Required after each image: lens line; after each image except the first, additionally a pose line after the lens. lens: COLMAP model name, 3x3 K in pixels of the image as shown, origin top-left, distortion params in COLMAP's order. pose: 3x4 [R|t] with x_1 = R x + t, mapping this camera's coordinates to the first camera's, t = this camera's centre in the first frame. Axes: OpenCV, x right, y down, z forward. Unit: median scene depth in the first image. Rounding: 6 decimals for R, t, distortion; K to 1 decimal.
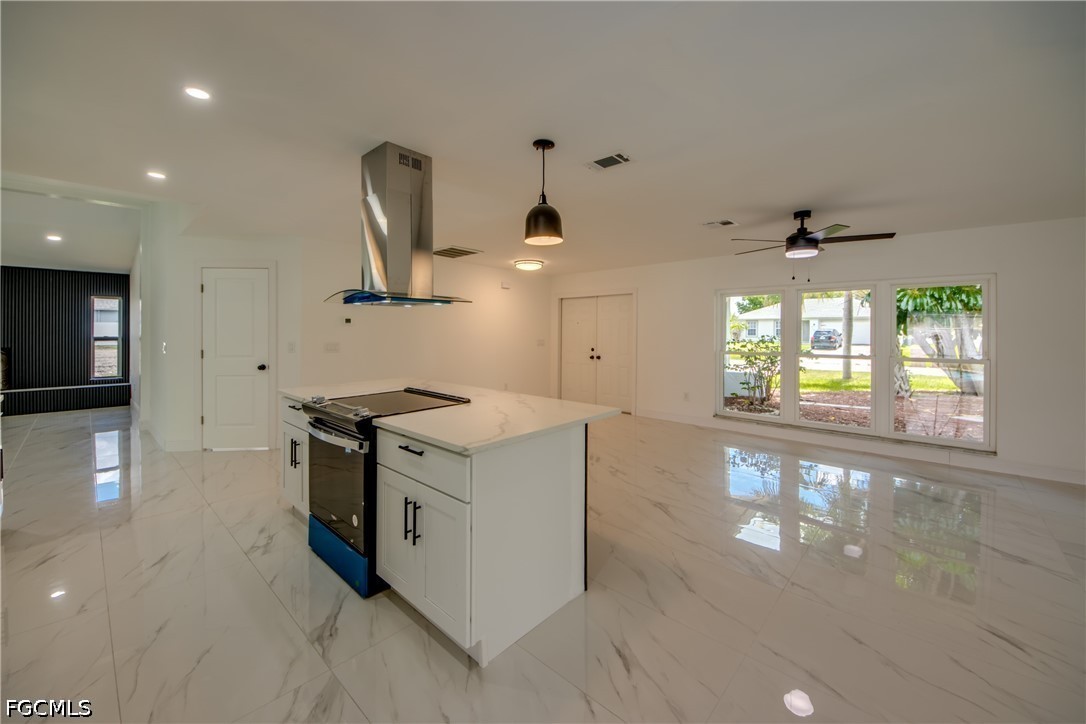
lens RADIAL K [[420.6, 0, 542.0], [0, 420.6, 333.9], [0, 0, 1]] dist [0.026709, -0.017477]
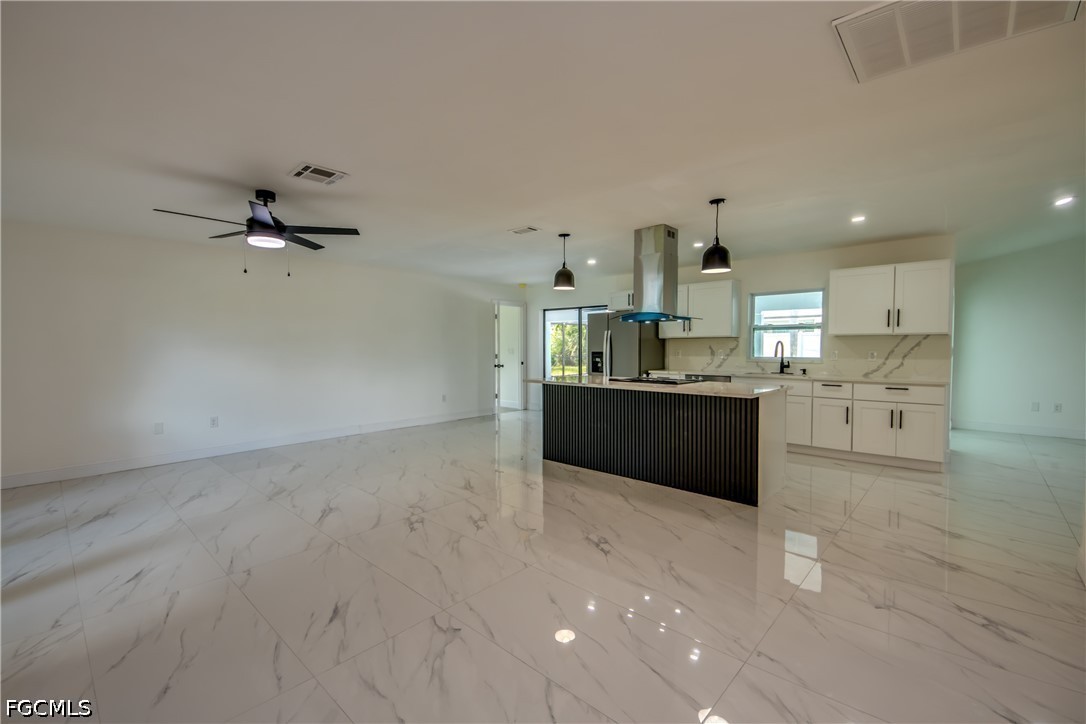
lens RADIAL K [[459.7, 0, 540.7], [0, 459.7, 357.8], [0, 0, 1]] dist [0.030260, -0.021444]
pose [[-0.999994, 0.000359, 0.003396, 0.034417], [0.000468, 0.999481, 0.032196, 0.004783], [-0.003383, 0.032197, -0.999476, 1.044378]]
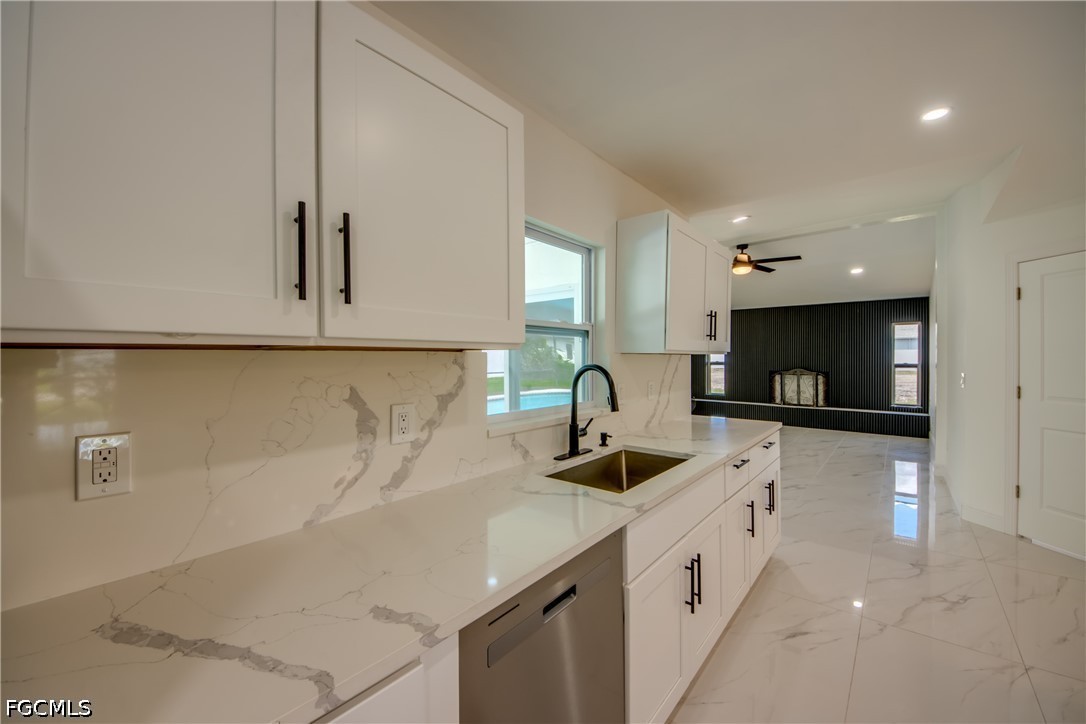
lens RADIAL K [[412.2, 0, 559.8], [0, 412.2, 360.0], [0, 0, 1]] dist [0.031872, -0.023161]
pose [[0.061465, 0.000389, -0.998109, -0.136676], [-0.000999, 0.999999, 0.000328, -0.001359], [0.998109, 0.000977, 0.061465, 0.167917]]
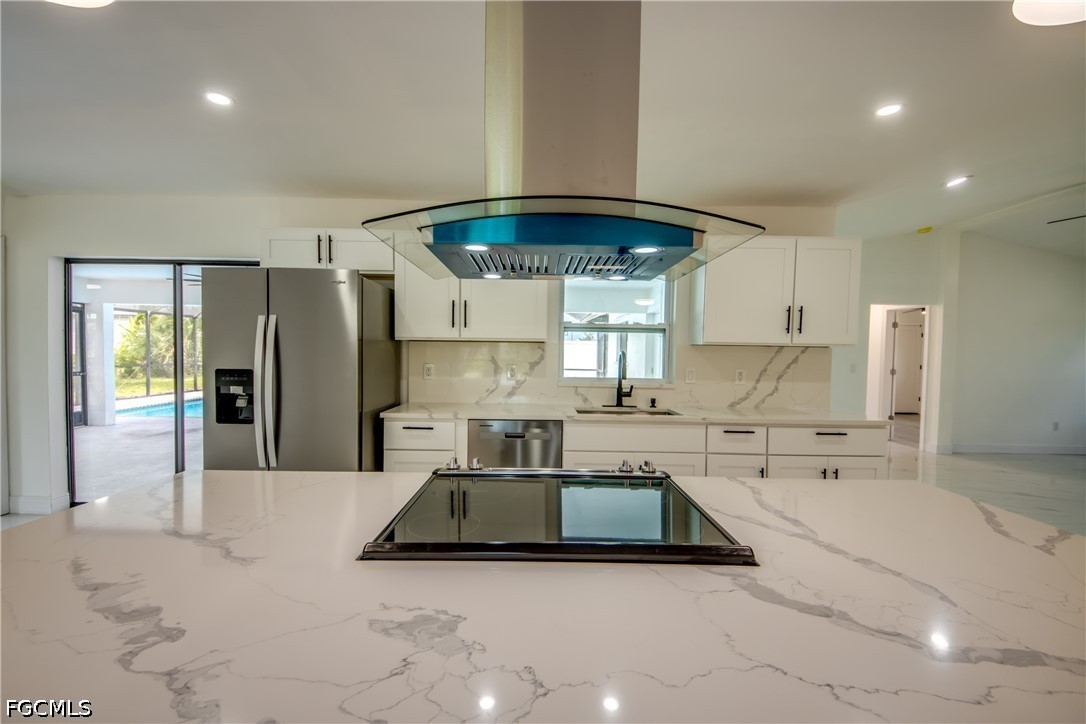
lens RADIAL K [[455.3, 0, 542.3], [0, 455.3, 362.2], [0, 0, 1]] dist [0.015833, -0.000212]
pose [[-0.734502, -0.000437, -0.678606, -0.015290], [-0.021916, 0.999493, 0.023078, 0.003951], [0.678252, 0.031823, -0.734140, 0.493492]]
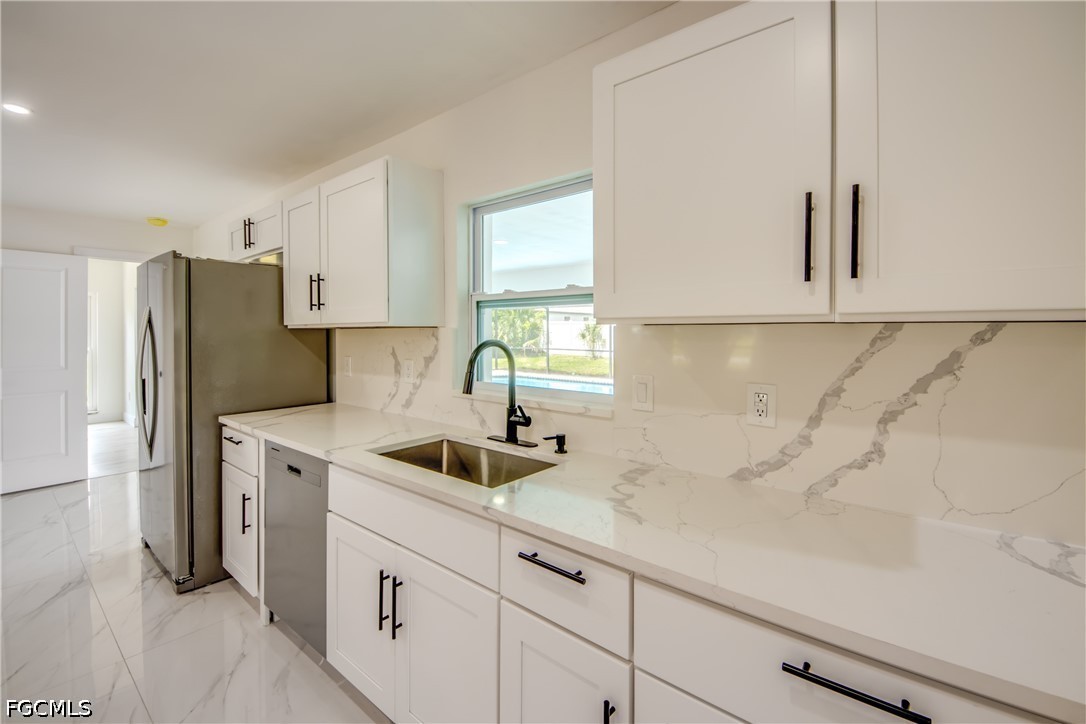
lens RADIAL K [[464.2, 0, 545.6], [0, 464.2, 331.2], [0, 0, 1]] dist [0.004775, -0.000071]
pose [[-0.998712, -0.003356, -0.050626, -0.411713], [-0.003538, 0.999988, 0.003490, -0.004437], [0.050614, 0.003665, -0.998712, 0.463377]]
